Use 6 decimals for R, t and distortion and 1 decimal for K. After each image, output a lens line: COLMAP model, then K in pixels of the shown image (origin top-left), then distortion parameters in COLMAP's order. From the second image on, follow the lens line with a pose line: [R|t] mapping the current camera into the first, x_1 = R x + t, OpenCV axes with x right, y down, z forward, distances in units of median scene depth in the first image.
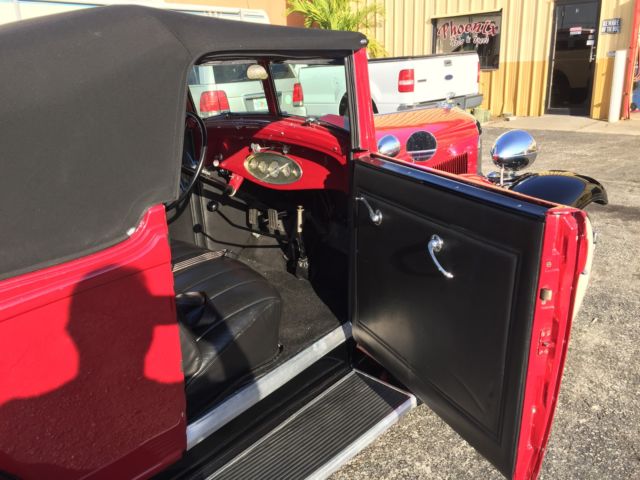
lens RADIAL K [[545.7, 0, 315.0], [0, 545.7, 244.7], [0, 0, 1]] dist [0.073663, -0.089391]
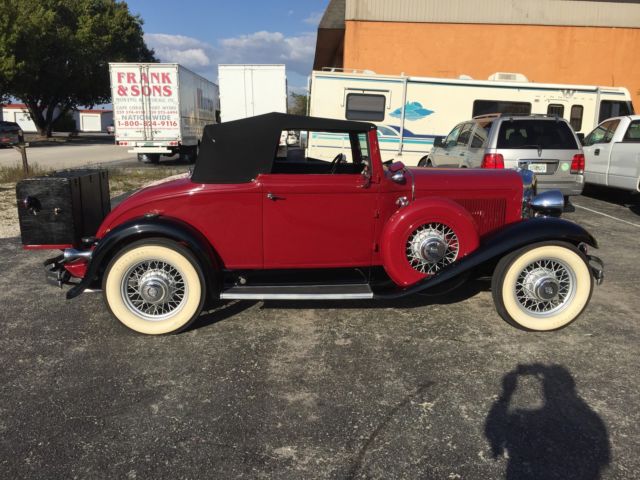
lens RADIAL K [[545.7, 0, 318.4], [0, 545.7, 234.0], [0, 0, 1]] dist [0.073663, -0.089391]
pose [[0.755254, 0.183351, -0.629264, 0.280435], [-0.261767, 0.964562, -0.033129, 0.040868], [0.600890, 0.189741, 0.776485, -0.166575]]
